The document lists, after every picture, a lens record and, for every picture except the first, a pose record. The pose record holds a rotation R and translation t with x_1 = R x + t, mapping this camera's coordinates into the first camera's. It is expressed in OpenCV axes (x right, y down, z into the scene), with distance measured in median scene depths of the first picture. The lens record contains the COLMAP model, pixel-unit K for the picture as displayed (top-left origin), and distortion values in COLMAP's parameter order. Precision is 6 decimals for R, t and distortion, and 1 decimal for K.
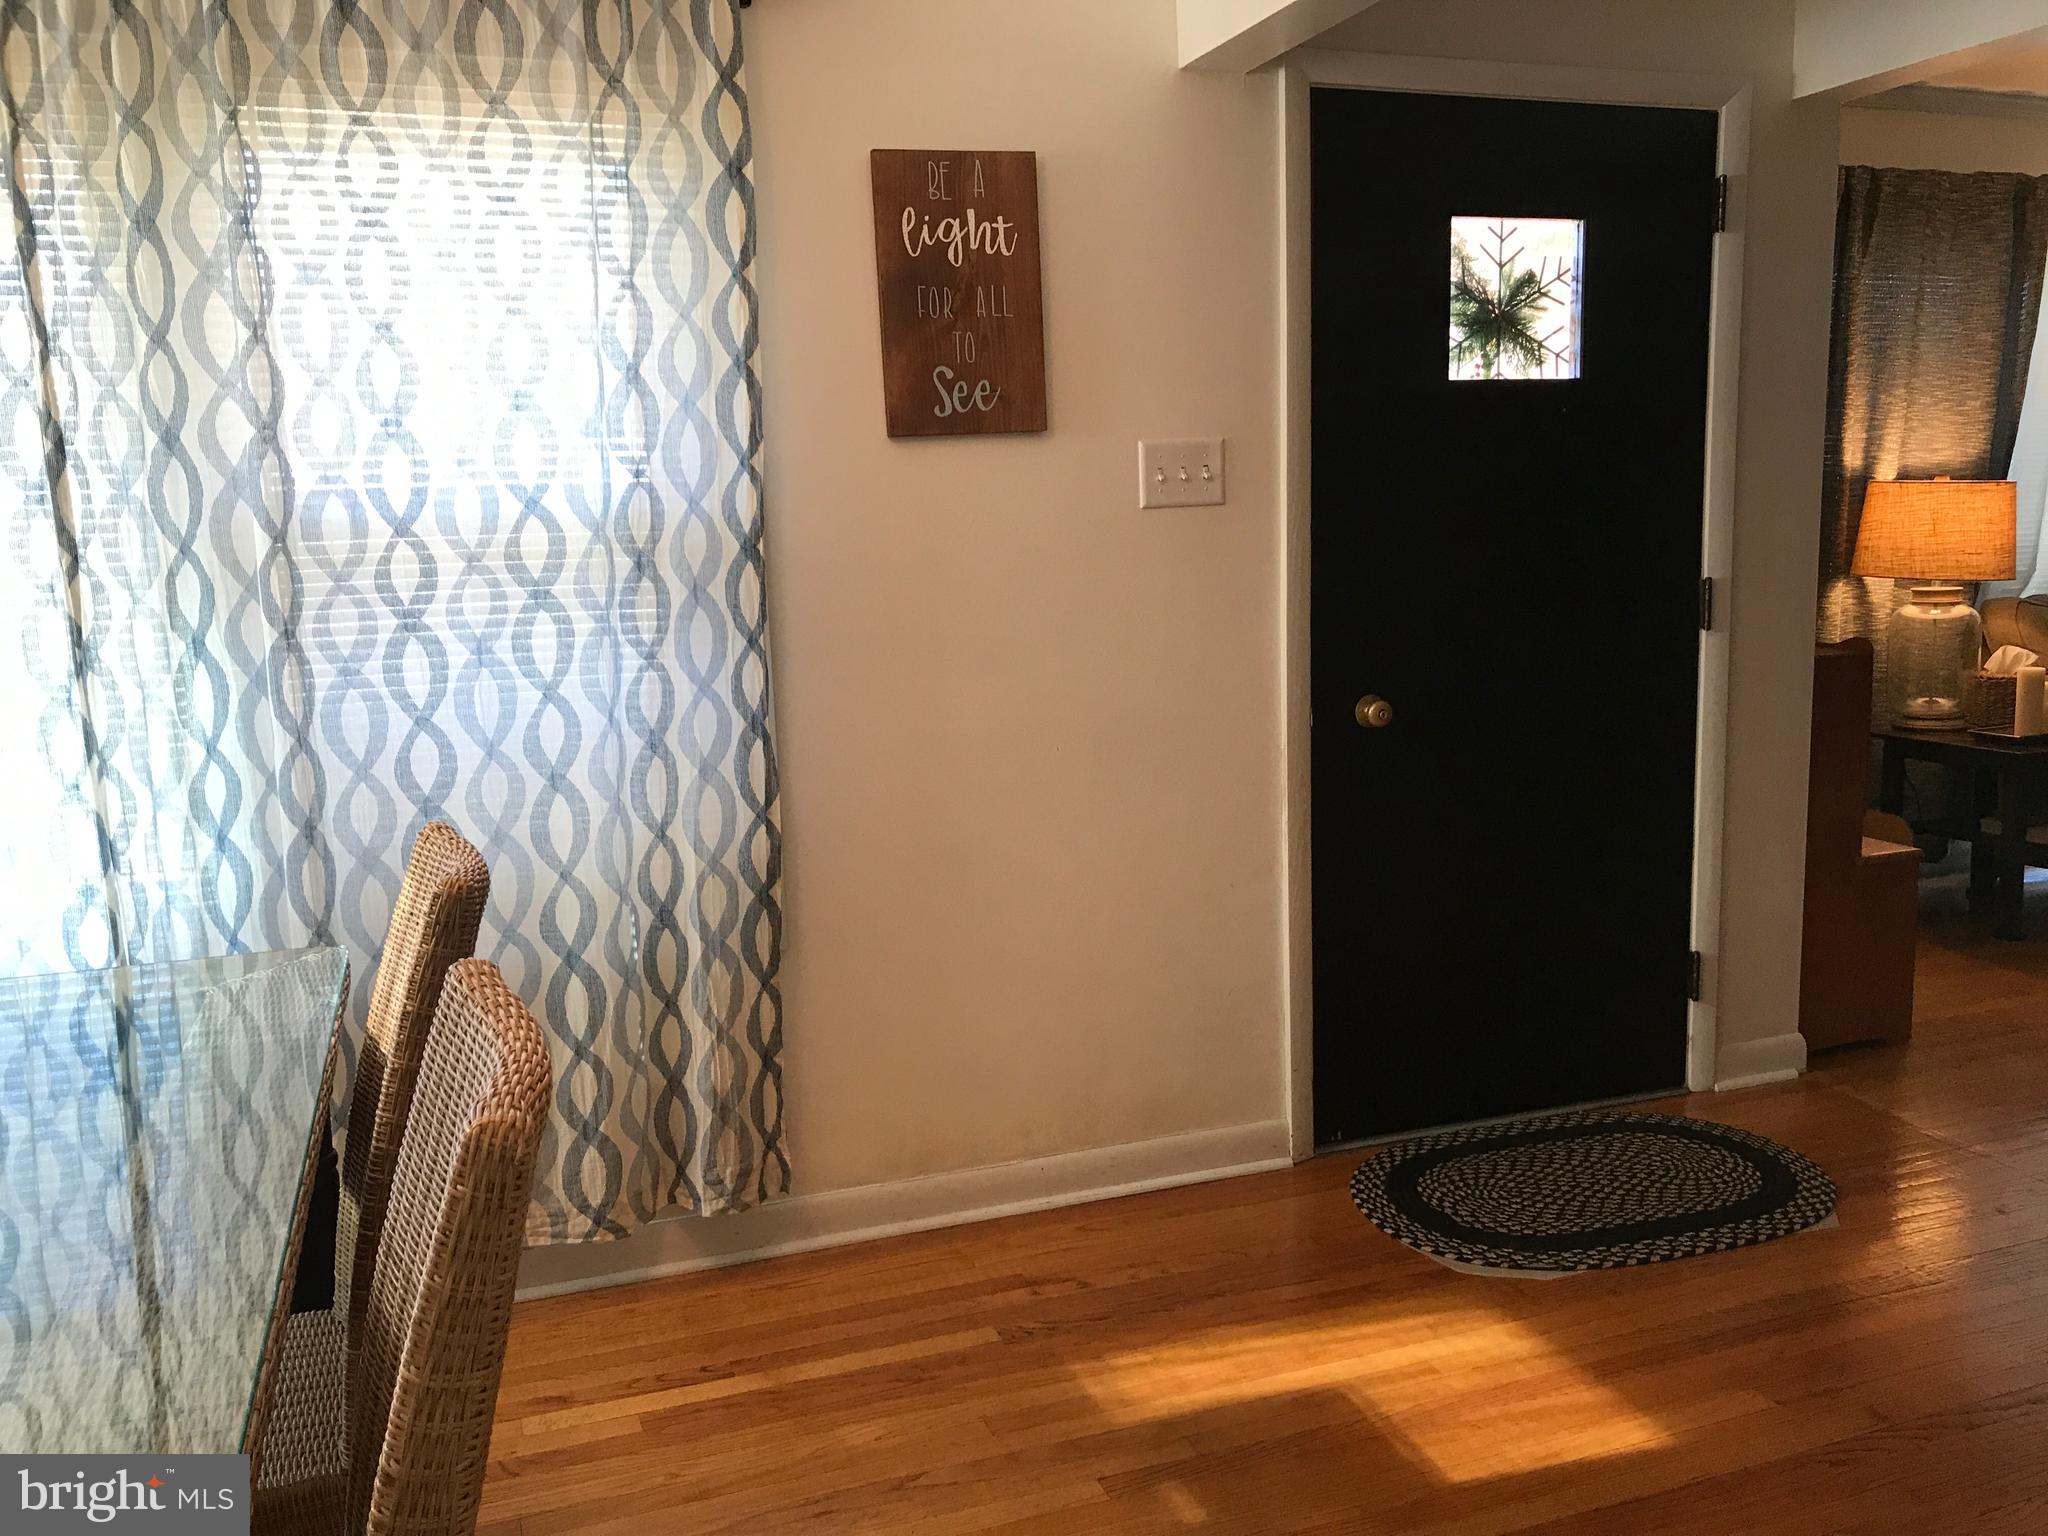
lens RADIAL K [[1686.9, 0, 1005.9], [0, 1686.9, 773.4], [0, 0, 1]] dist [0.028933, -0.027931]
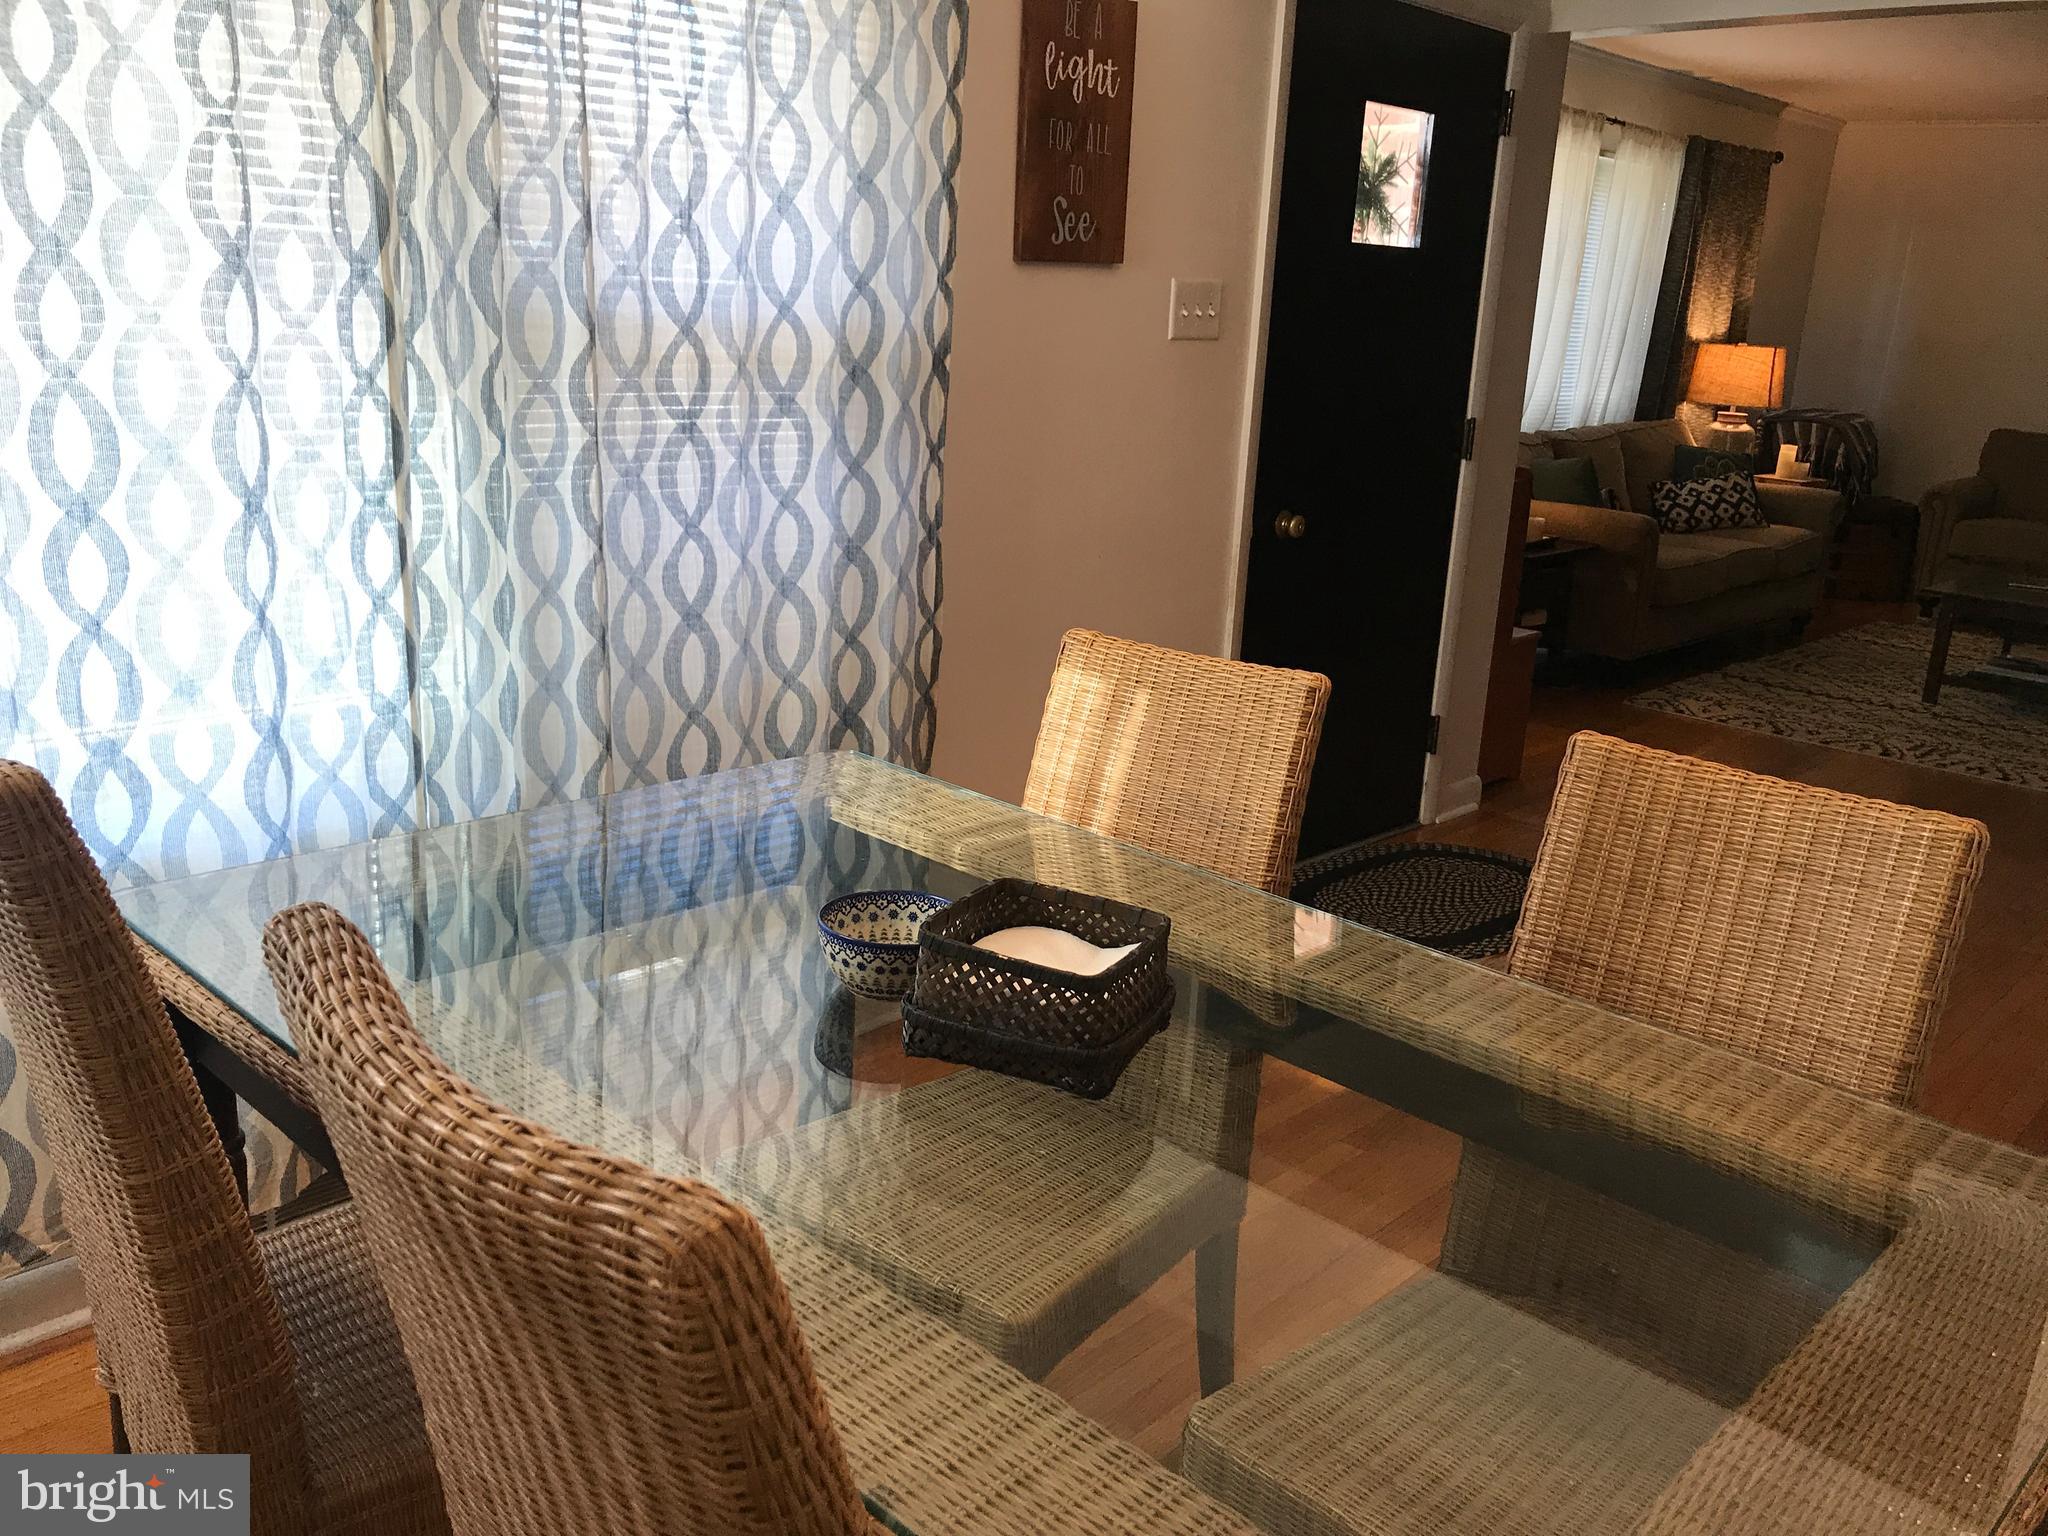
lens RADIAL K [[1686.9, 0, 1010.4], [0, 1686.9, 768.9], [0, 0, 1]] dist [0.028933, -0.027931]
pose [[0.888718, -0.055339, 0.455102, -0.548905], [0.002664, 0.993295, 0.115578, -0.003390], [-0.458447, -0.101504, 0.882906, 0.024402]]
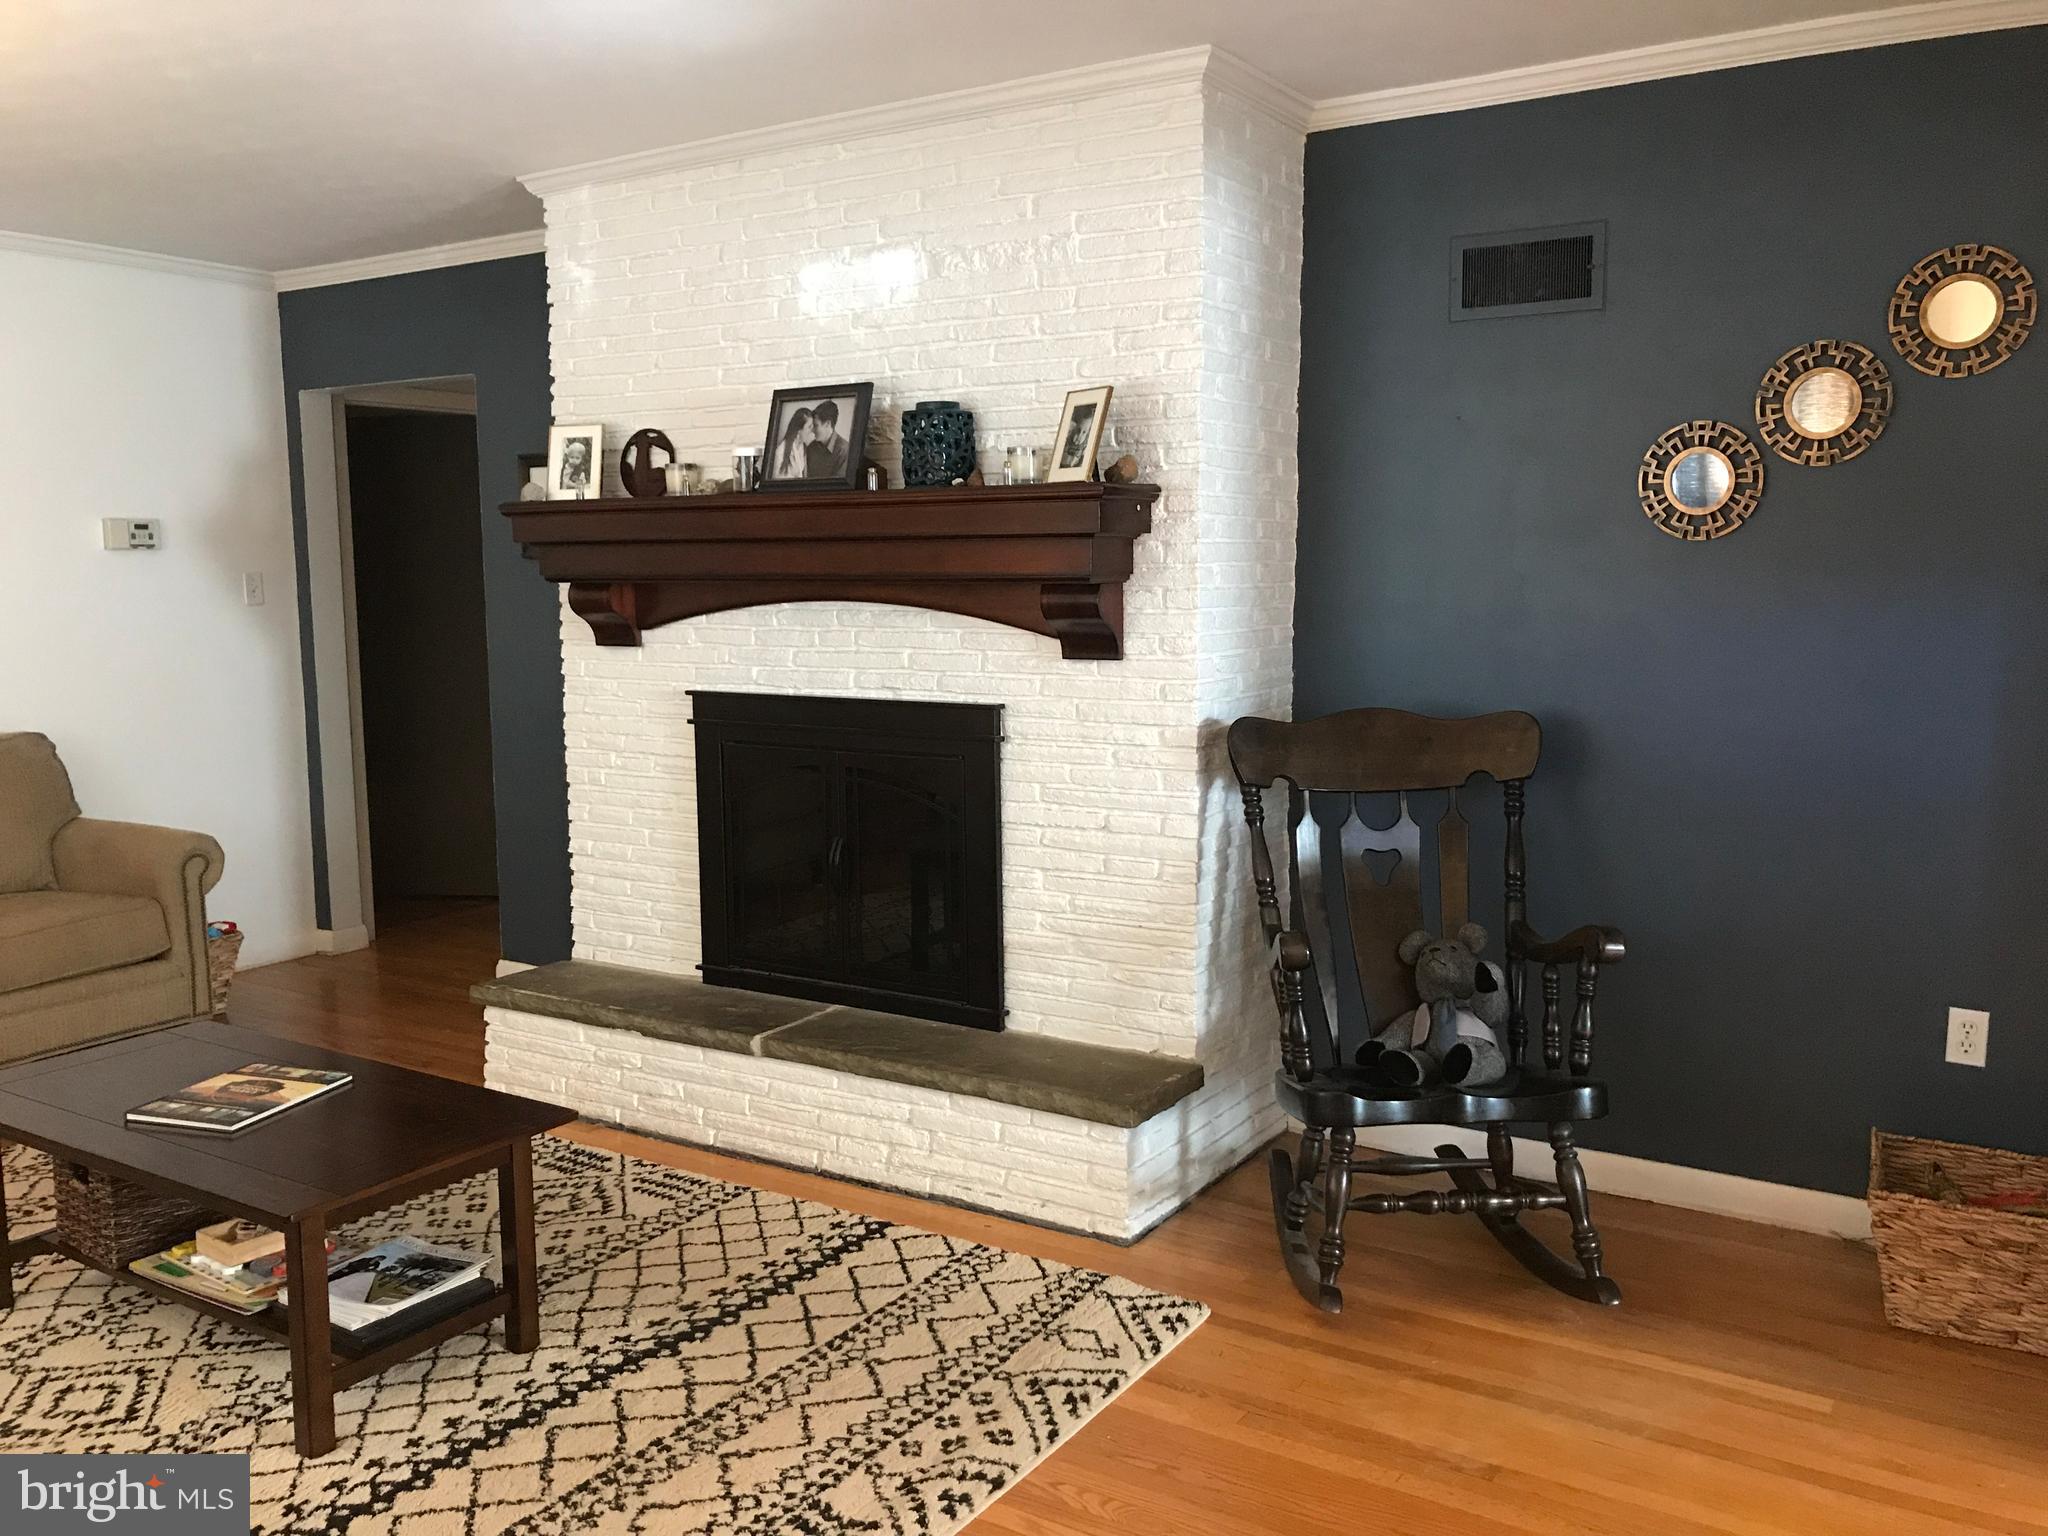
lens RADIAL K [[1686.9, 0, 1020.4], [0, 1686.9, 757.1], [0, 0, 1]] dist [0.028933, -0.027931]
pose [[-0.610846, -0.061154, 0.789384, 0.527403], [0.157557, 0.967683, 0.196888, -0.313178], [-0.775914, 0.244642, -0.581470, 1.528507]]
